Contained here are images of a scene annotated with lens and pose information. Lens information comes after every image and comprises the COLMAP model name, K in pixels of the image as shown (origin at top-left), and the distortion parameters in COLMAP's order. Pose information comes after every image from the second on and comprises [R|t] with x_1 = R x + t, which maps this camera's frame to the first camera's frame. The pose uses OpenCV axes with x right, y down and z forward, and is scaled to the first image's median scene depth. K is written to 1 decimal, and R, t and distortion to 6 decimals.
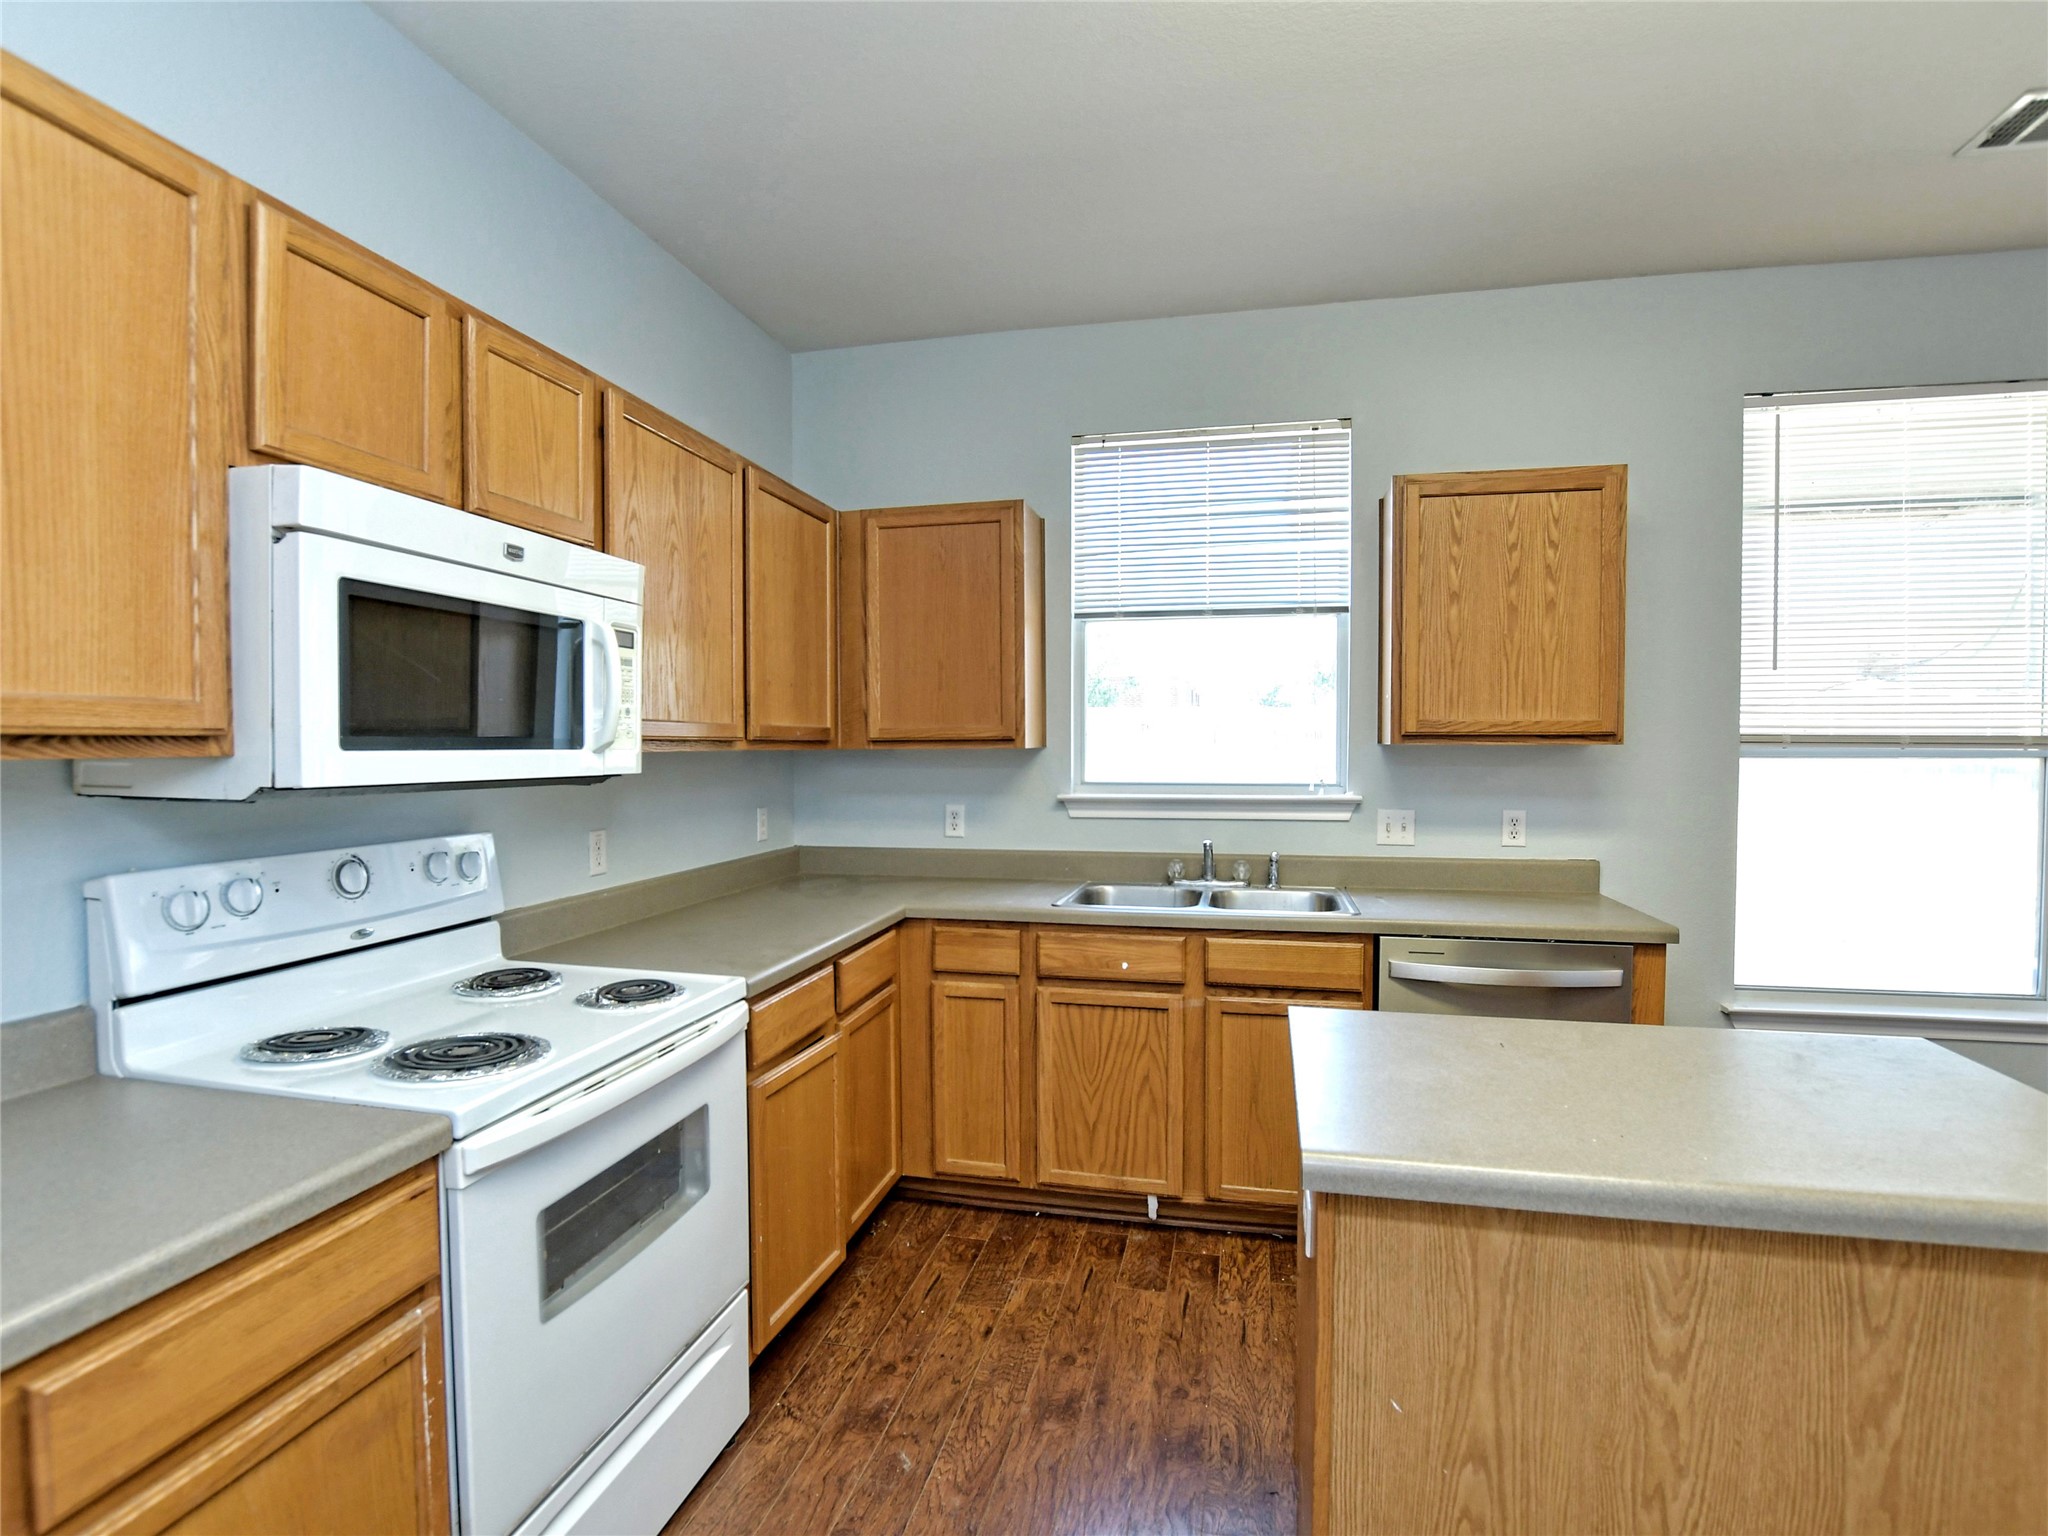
lens RADIAL K [[1038.2, 0, 999.8], [0, 1038.2, 774.6], [0, 0, 1]] dist [-0.026147, 0.000641]
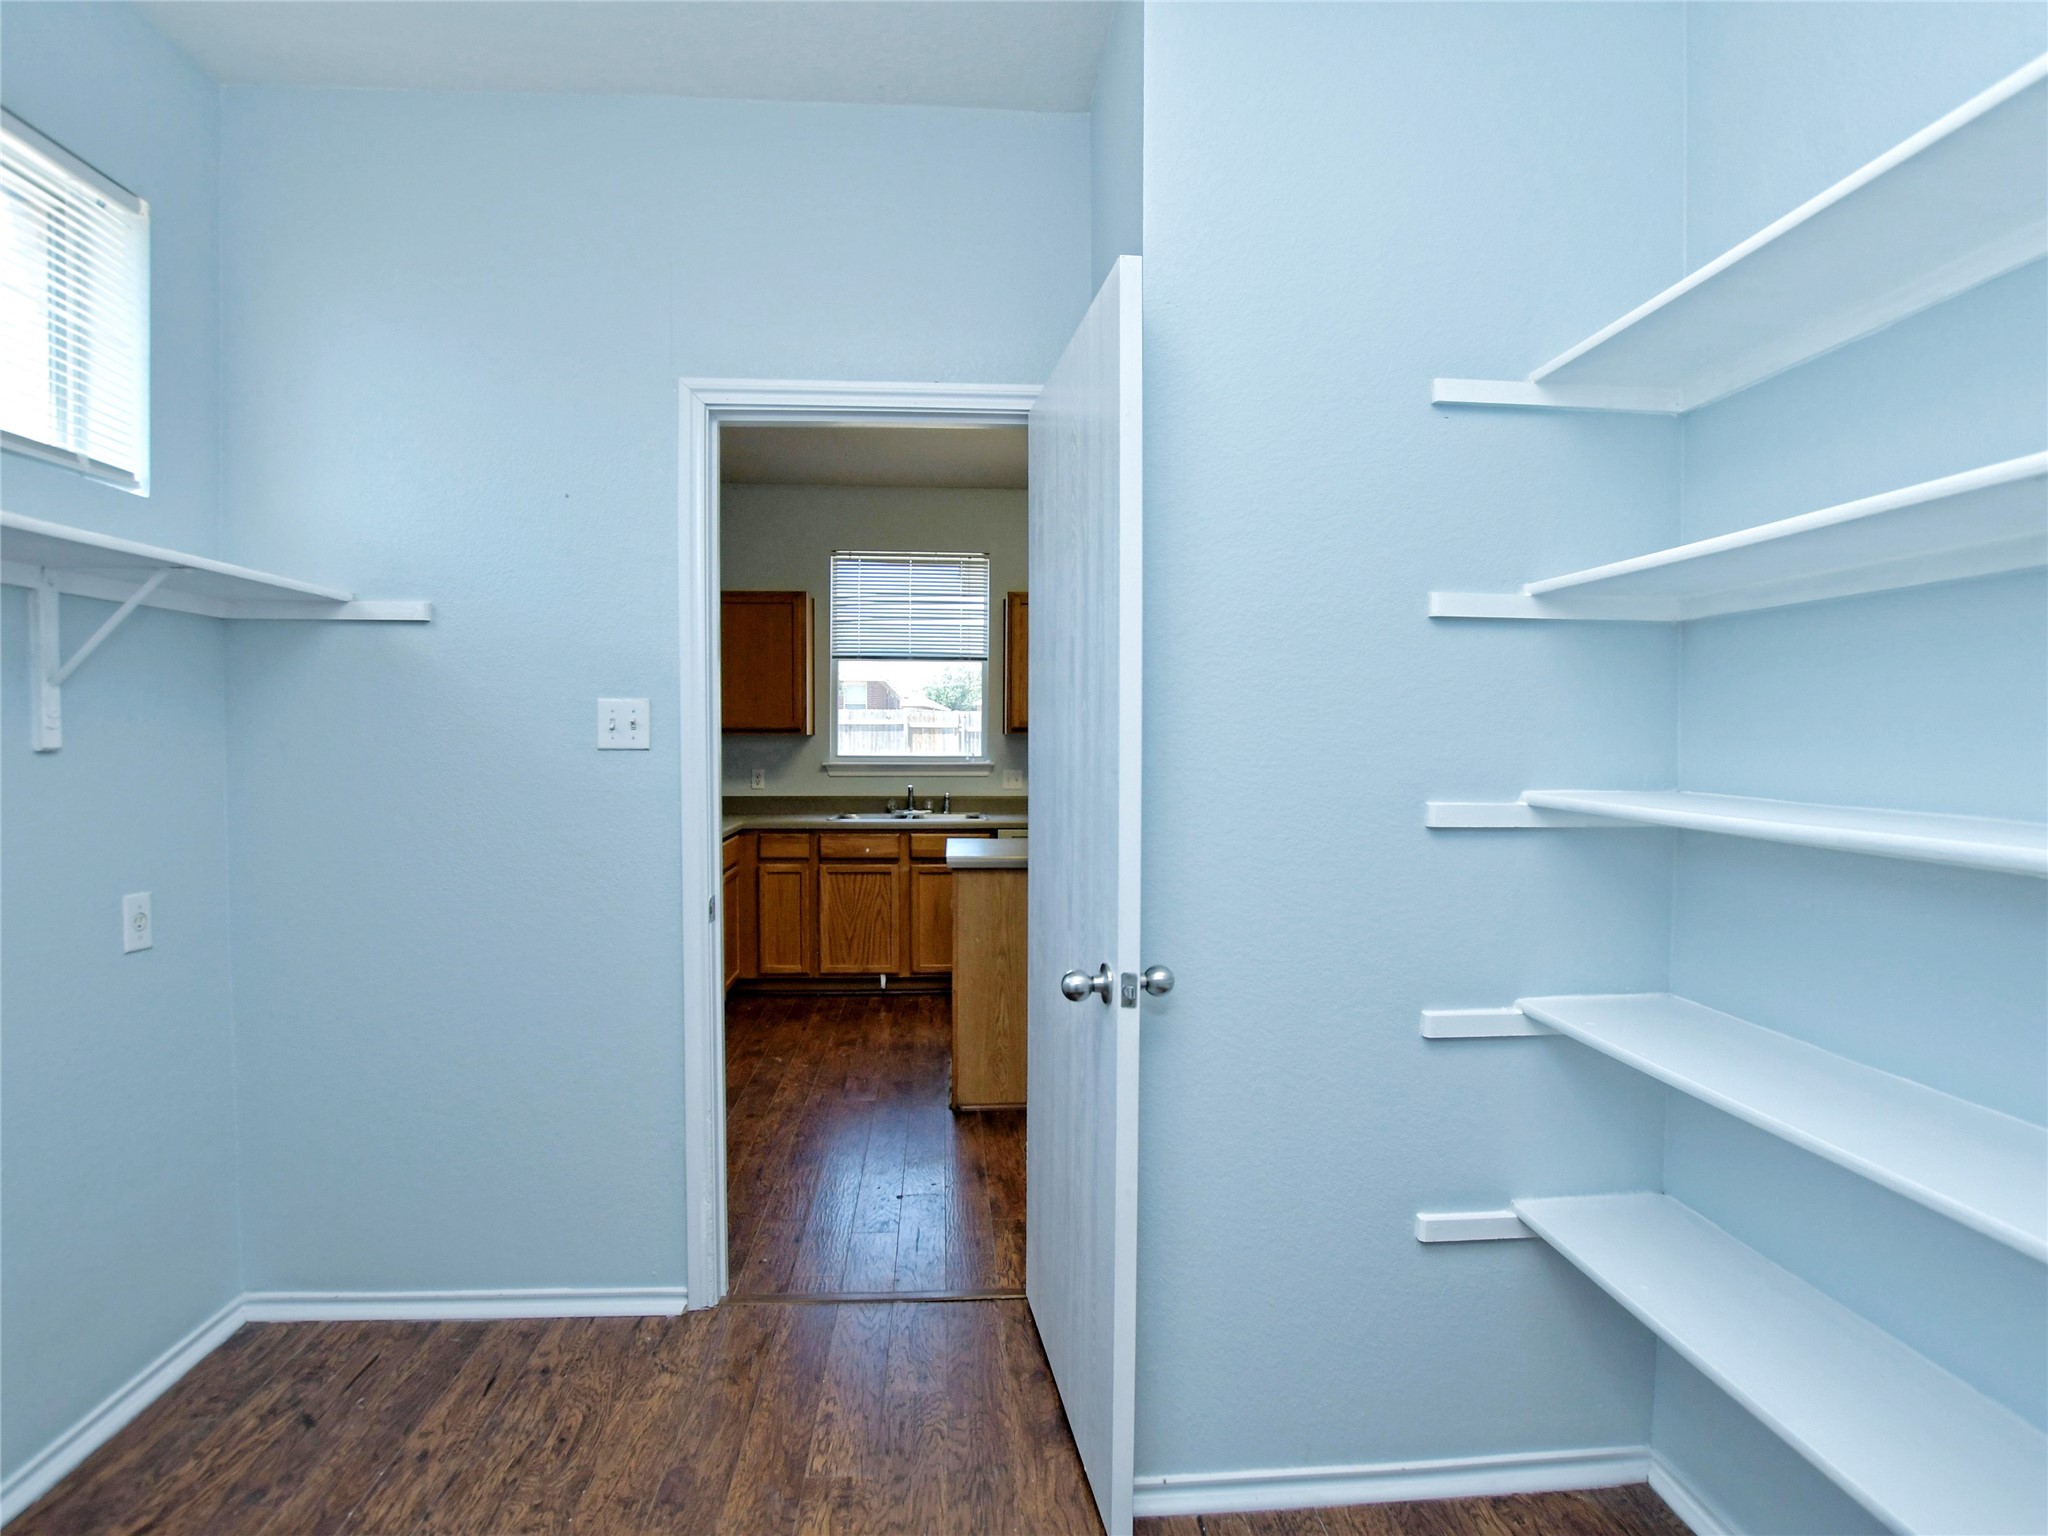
lens RADIAL K [[1027.5, 0, 992.7], [0, 1027.5, 774.9], [0, 0, 1]] dist [-0.030825, 0.001854]
pose [[0.958446, -0.002184, 0.285266, -0.187946], [0.001855, 0.999997, 0.001425, 0.045706], [-0.285268, -0.000837, 0.958447, -0.821823]]
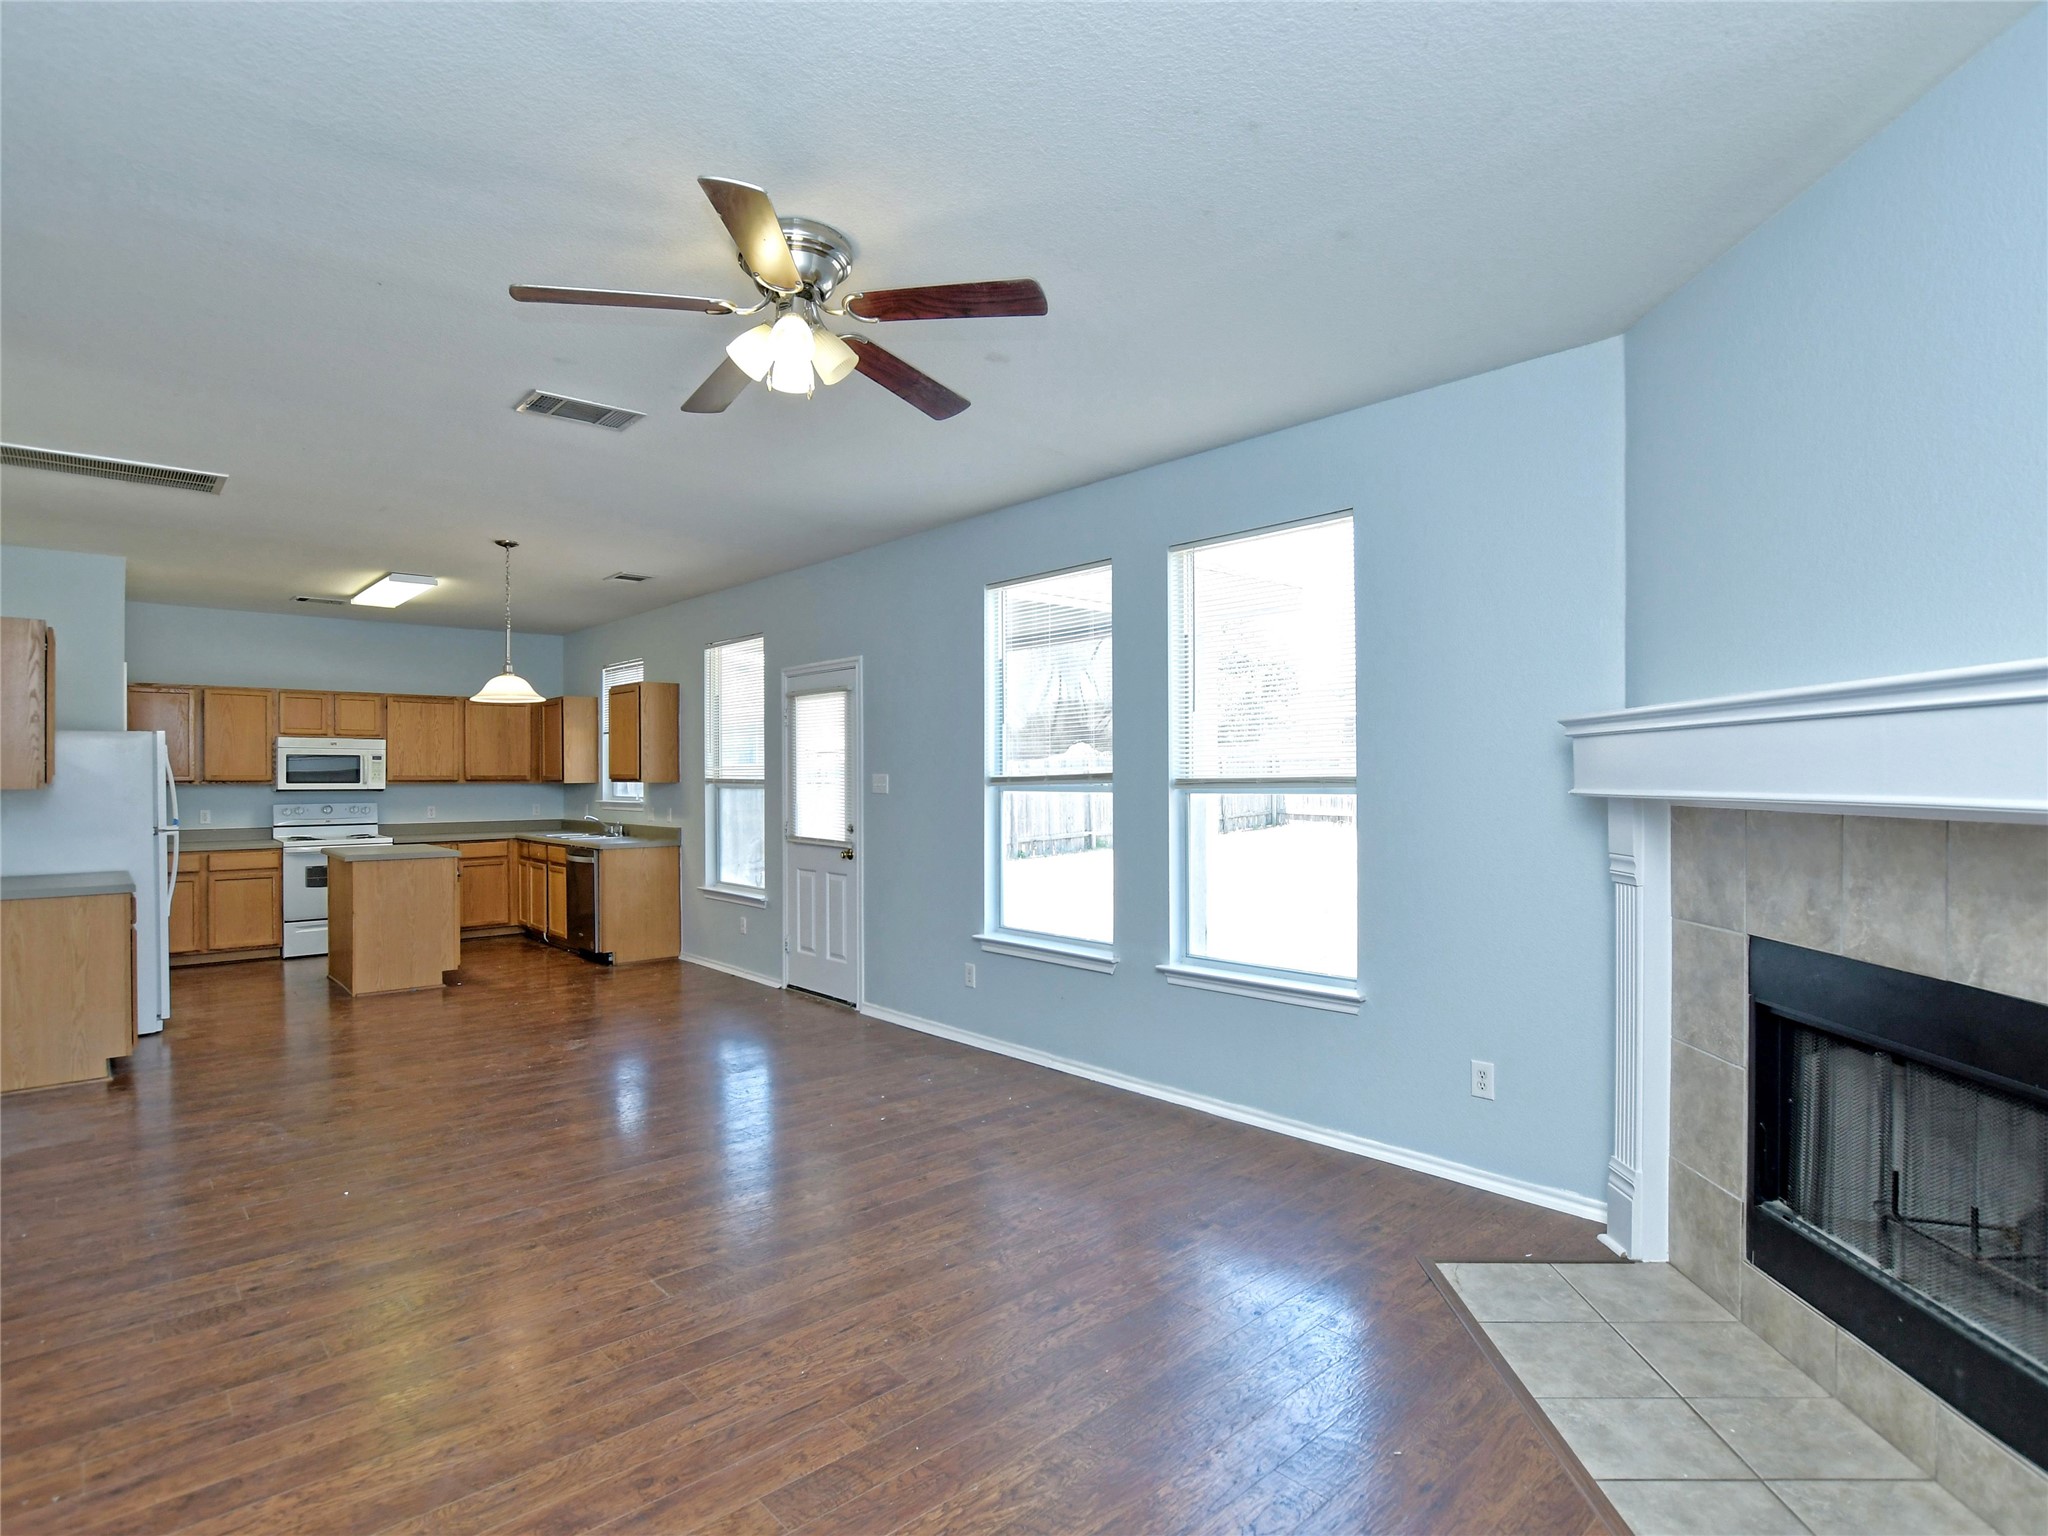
lens RADIAL K [[1038.2, 0, 999.8], [0, 1038.2, 774.6], [0, 0, 1]] dist [-0.026147, 0.000641]
pose [[0.836434, -0.000498, -0.548068, 2.929552], [-0.015506, 0.999578, -0.024573, 0.003296], [0.547849, 0.029052, 0.836073, -0.817409]]
